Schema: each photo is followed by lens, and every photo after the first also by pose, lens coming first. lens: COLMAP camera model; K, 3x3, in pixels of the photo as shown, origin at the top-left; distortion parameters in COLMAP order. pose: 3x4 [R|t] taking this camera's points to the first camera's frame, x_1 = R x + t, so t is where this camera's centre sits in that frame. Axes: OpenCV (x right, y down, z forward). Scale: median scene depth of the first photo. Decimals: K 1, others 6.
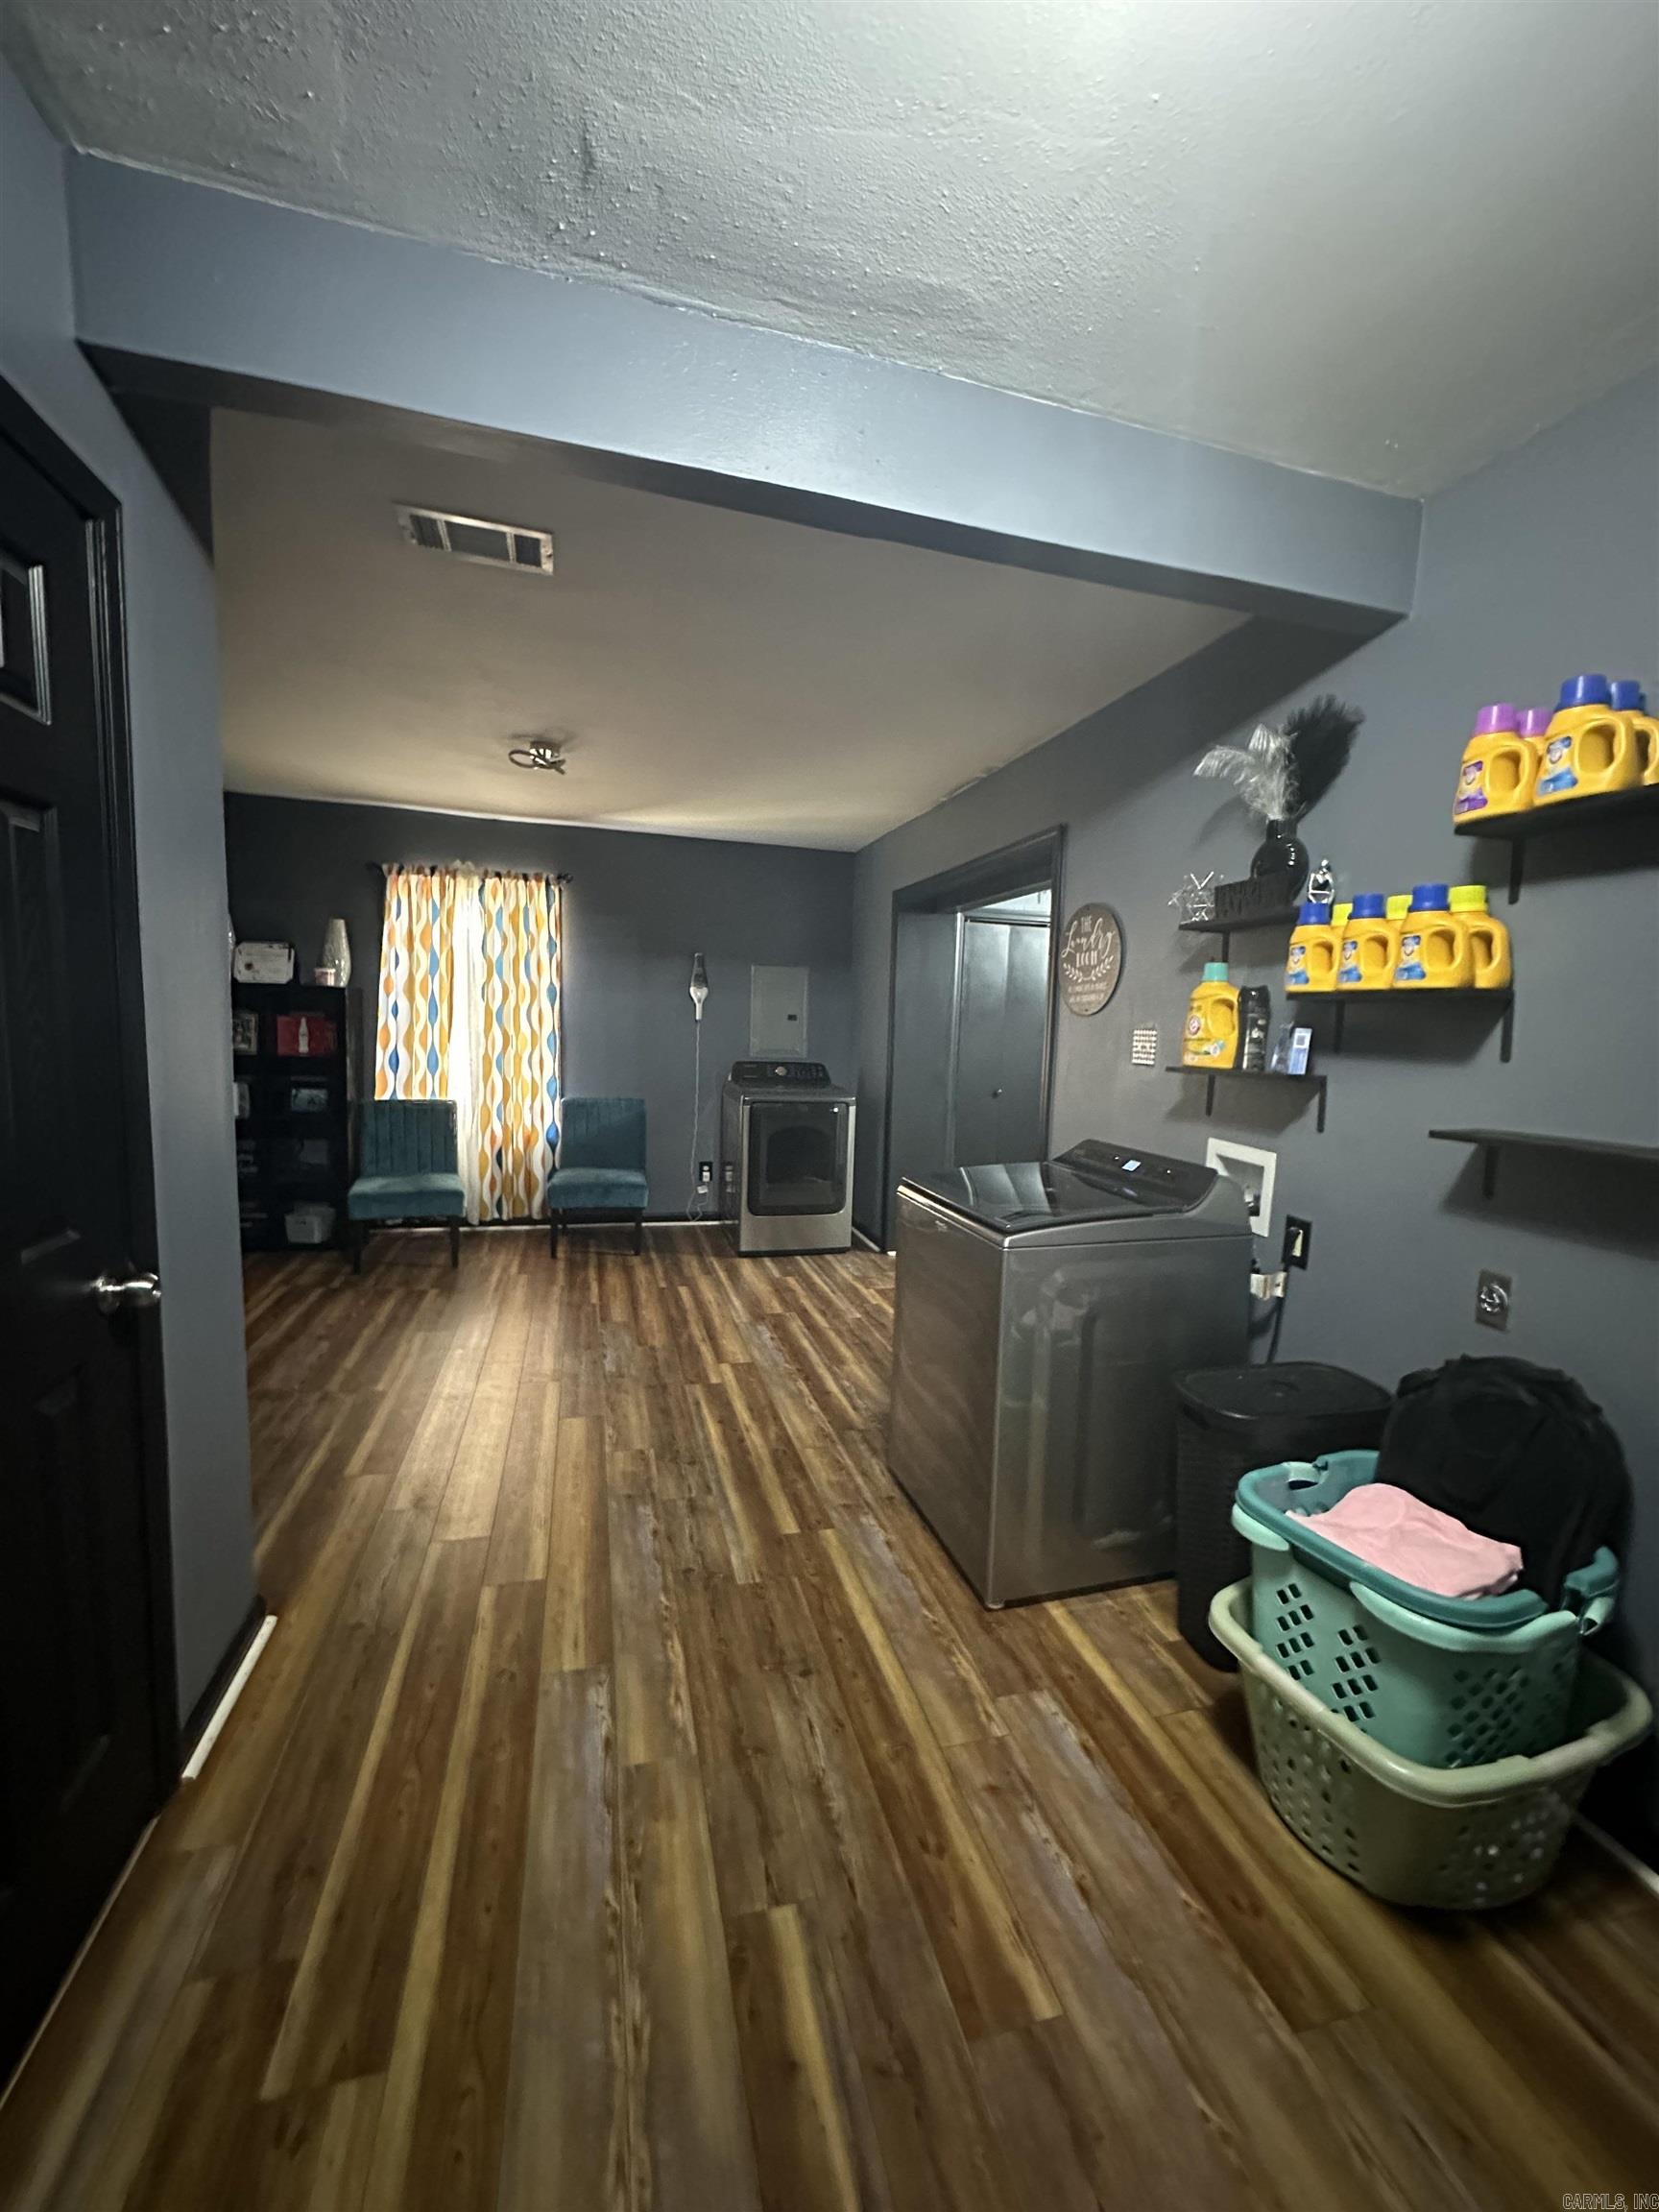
lens RADIAL K [[876.0, 0, 829.1], [0, 876.0, 1104.1], [0, 0, 1]] dist [-0.002277, 0.000557]
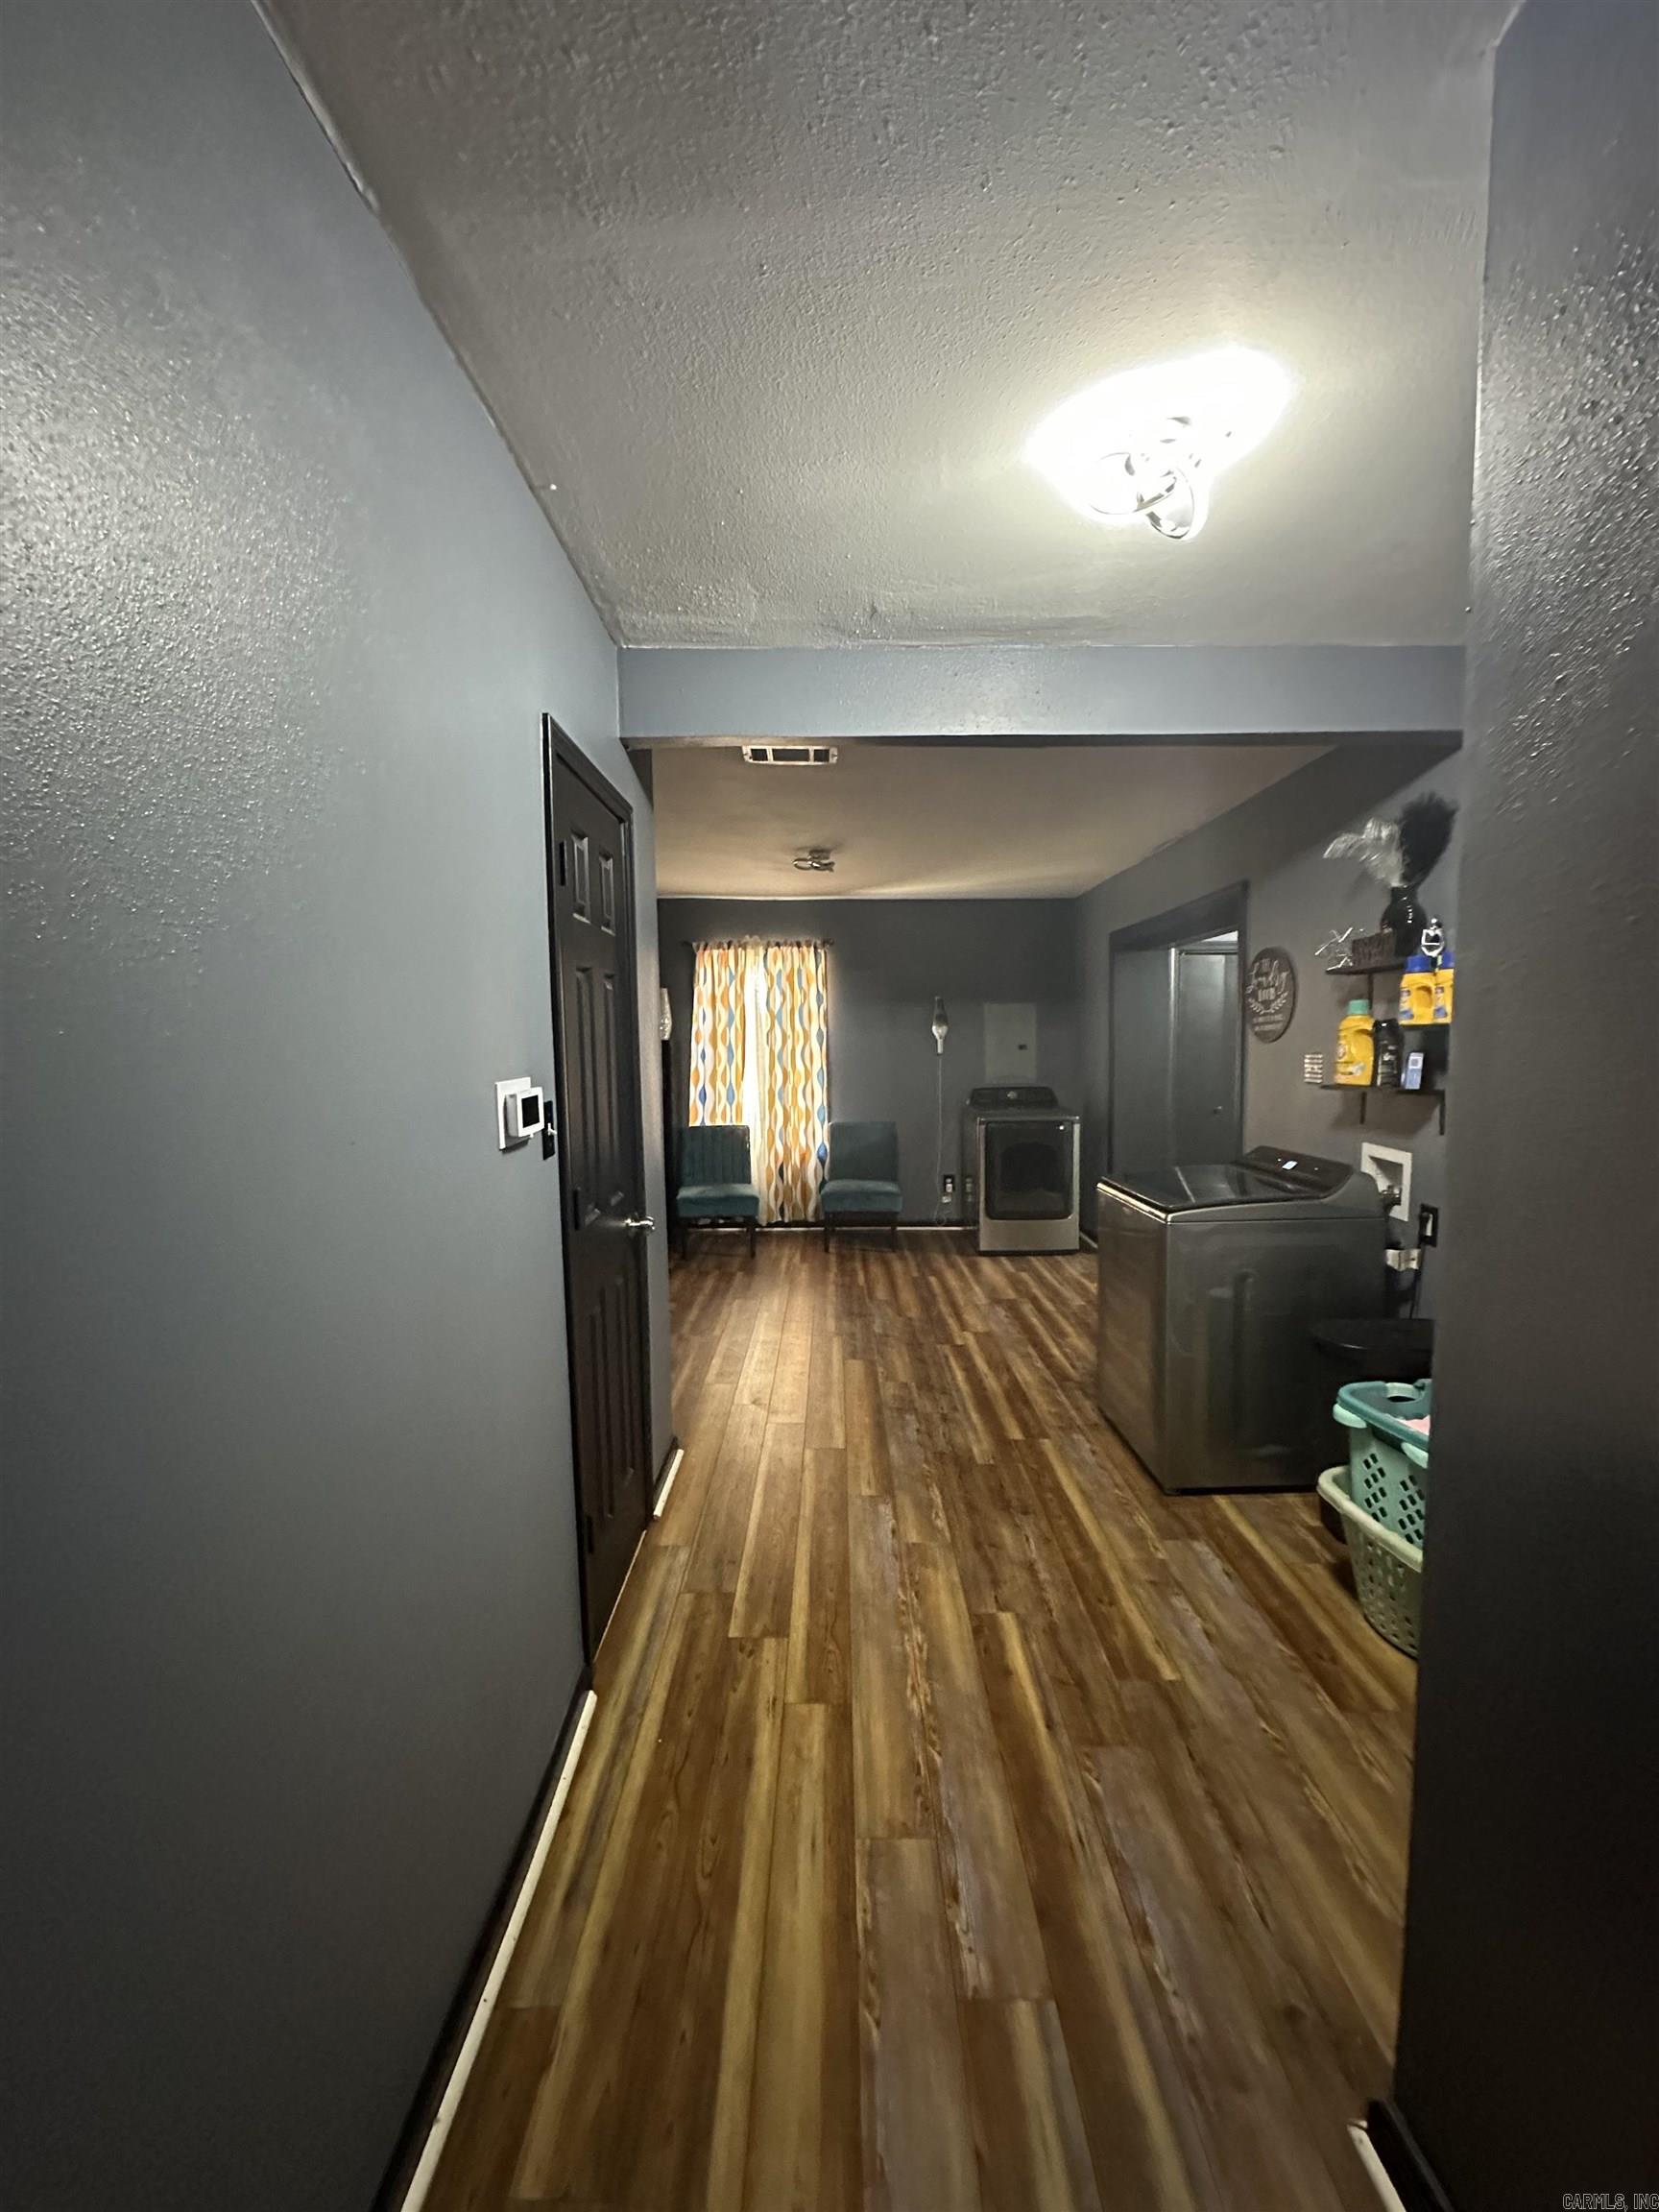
lens RADIAL K [[876.0, 0, 828.6], [0, 876.0, 1104.4], [0, 0, 1]] dist [-0.002277, 0.000557]
pose [[0.962287, -0.024571, -0.270926, 0.058916], [0.017283, 0.999423, -0.029255, 0.009651], [0.271488, 0.023469, 0.962156, -0.421575]]
